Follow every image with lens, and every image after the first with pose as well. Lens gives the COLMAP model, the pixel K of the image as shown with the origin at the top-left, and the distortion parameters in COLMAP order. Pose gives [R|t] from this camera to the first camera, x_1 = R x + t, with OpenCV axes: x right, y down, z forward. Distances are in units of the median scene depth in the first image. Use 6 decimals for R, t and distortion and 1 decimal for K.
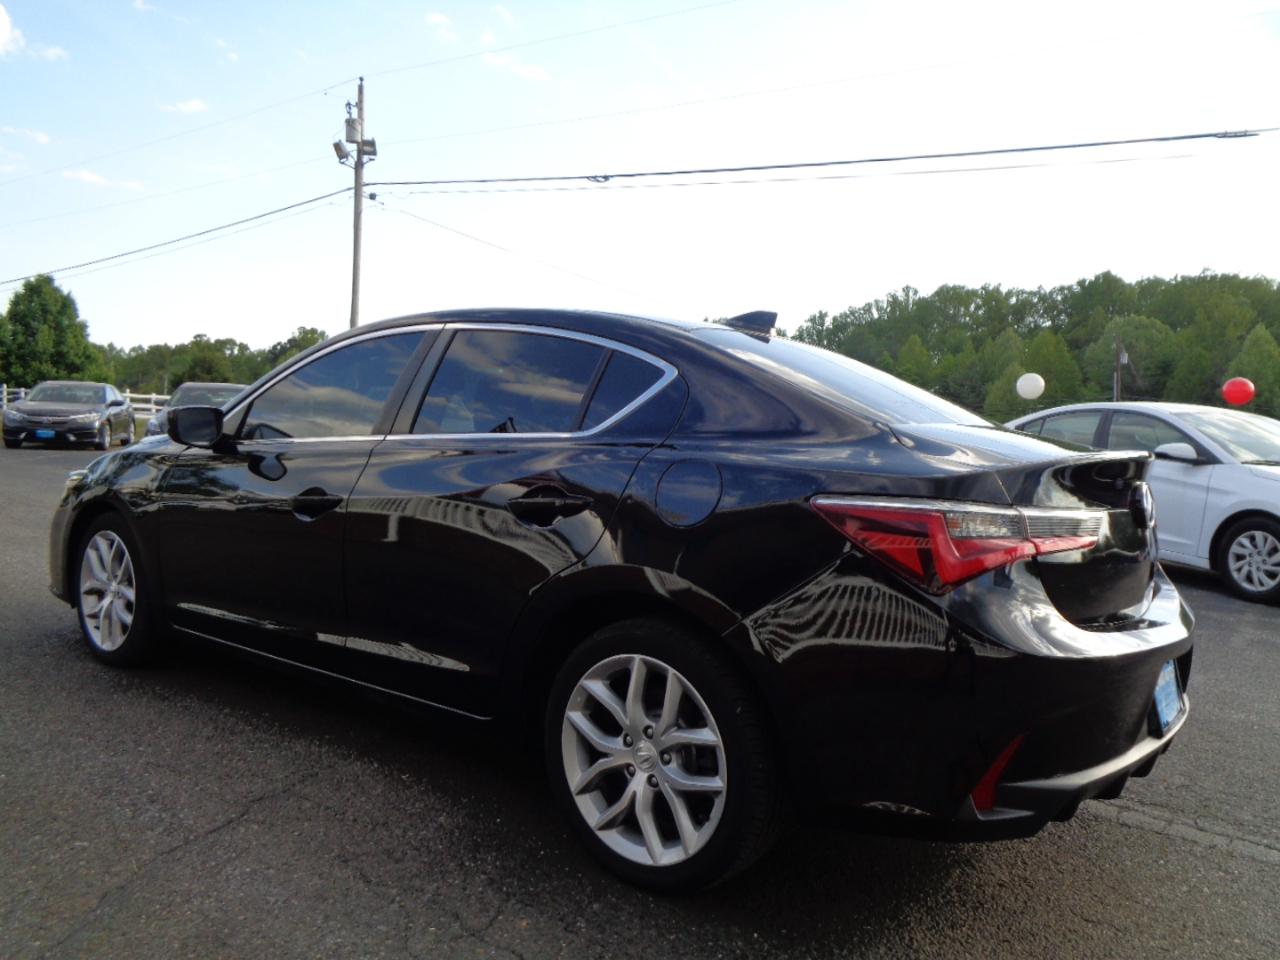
lens RADIAL K [[971.3, 0, 644.0], [0, 971.3, 480.5], [0, 0, 1]] dist [0.014246, 0.000718]
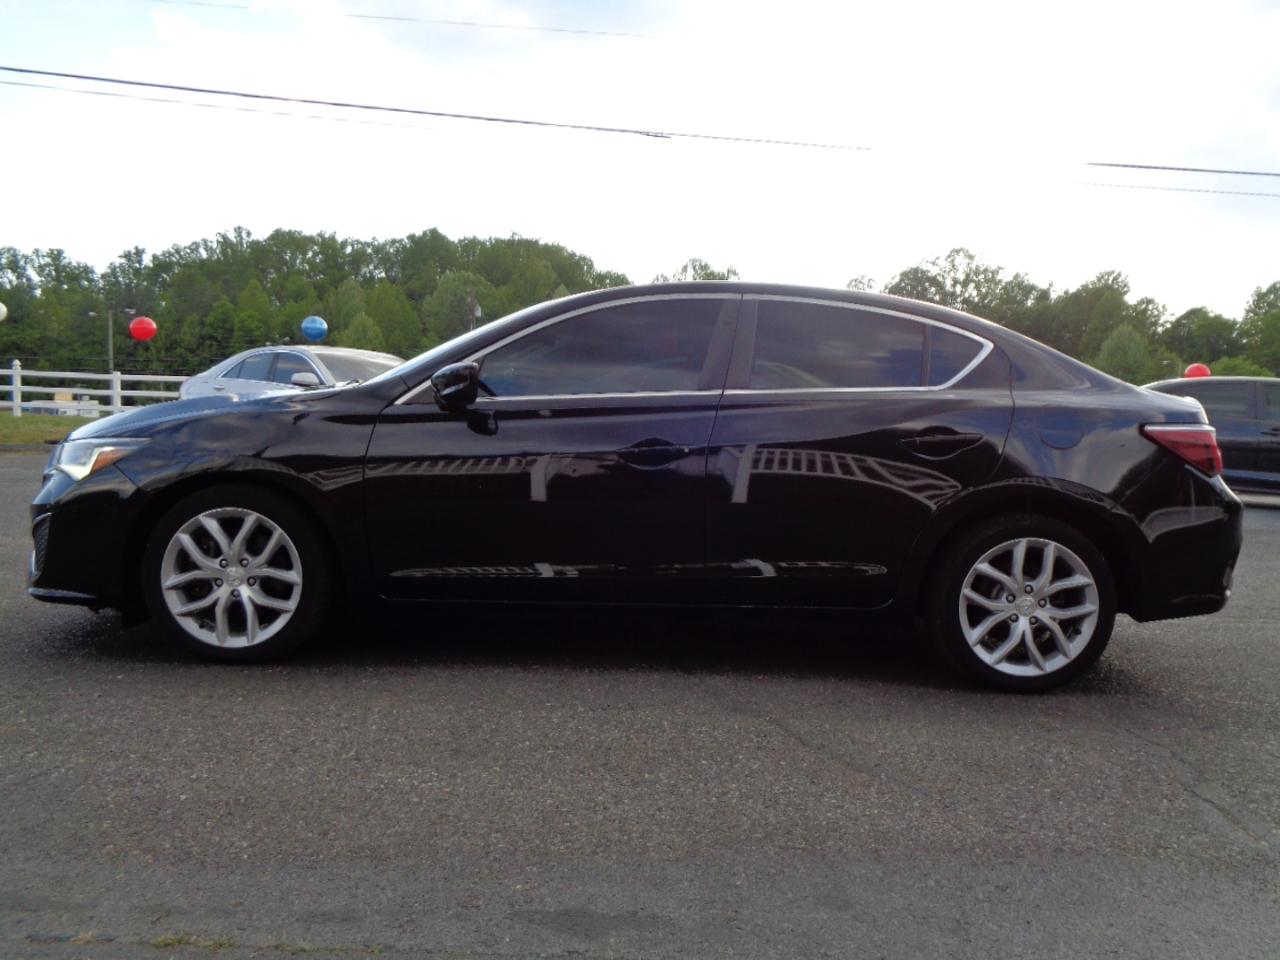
lens RADIAL K [[971.3, 0, 644.0], [0, 971.3, 480.5], [0, 0, 1]] dist [0.014246, 0.000718]
pose [[0.796284, -0.077565, 0.599929, -1.322611], [0.045937, 0.996635, 0.067883, -0.034461], [-0.603176, -0.026496, 0.797168, 0.167957]]
